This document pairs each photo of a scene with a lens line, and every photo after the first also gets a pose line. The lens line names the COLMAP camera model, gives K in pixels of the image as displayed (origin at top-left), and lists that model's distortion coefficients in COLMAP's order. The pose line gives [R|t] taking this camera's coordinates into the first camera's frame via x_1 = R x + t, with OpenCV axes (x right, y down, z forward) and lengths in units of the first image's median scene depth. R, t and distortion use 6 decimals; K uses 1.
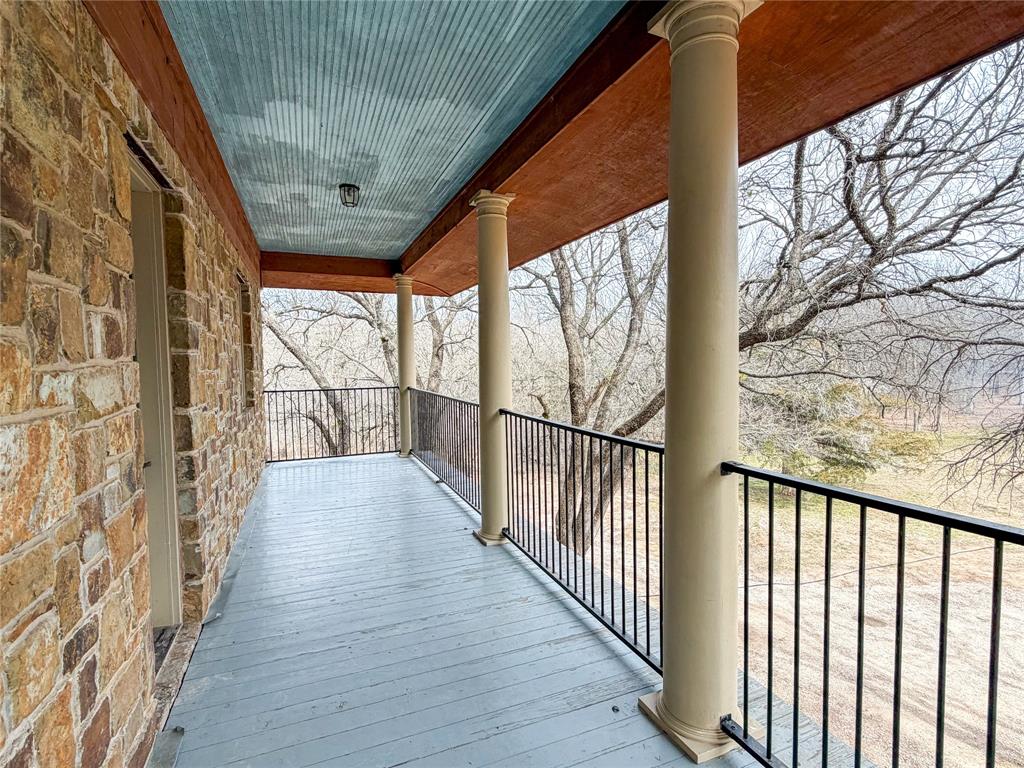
lens RADIAL K [[486.3, 0, 510.0], [0, 486.3, 385.2], [0, 0, 1]] dist [-0.000083, -0.000009]
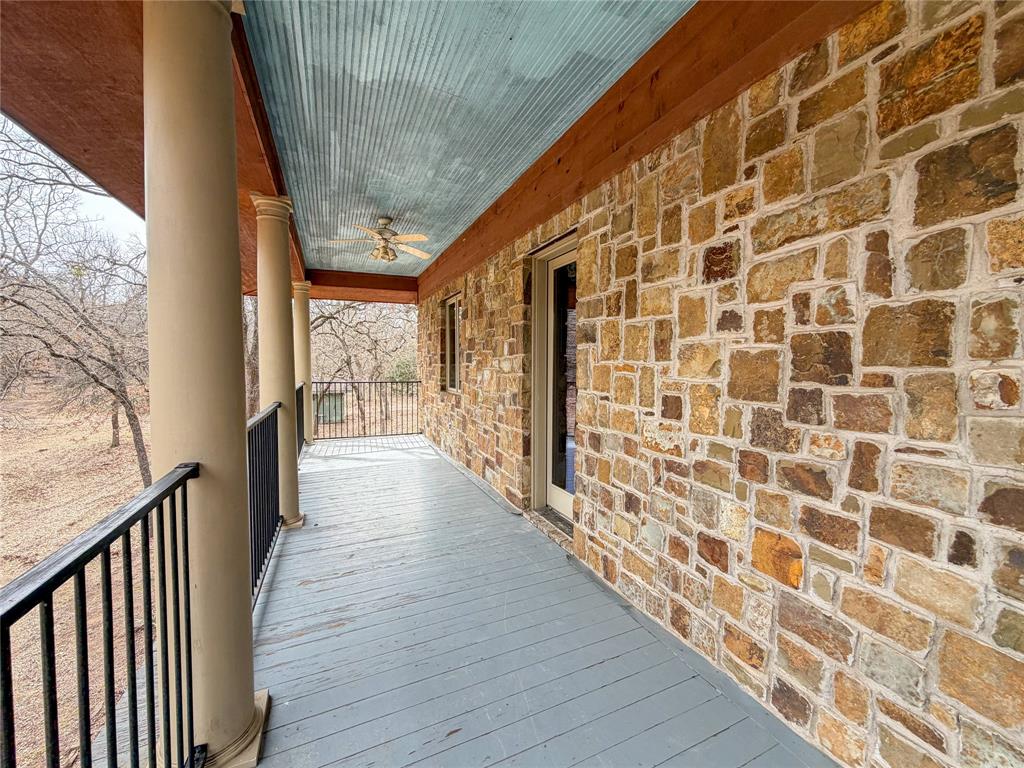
lens RADIAL K [[404.6, 0, 513.3], [0, 404.6, 380.9], [0, 0, 1]] dist [0.000847, -0.000310]
pose [[-0.999584, 0.013539, -0.025473, -0.454148], [0.011156, 0.995745, 0.091469, -0.075658], [0.026603, 0.091147, -0.995482, 2.068449]]
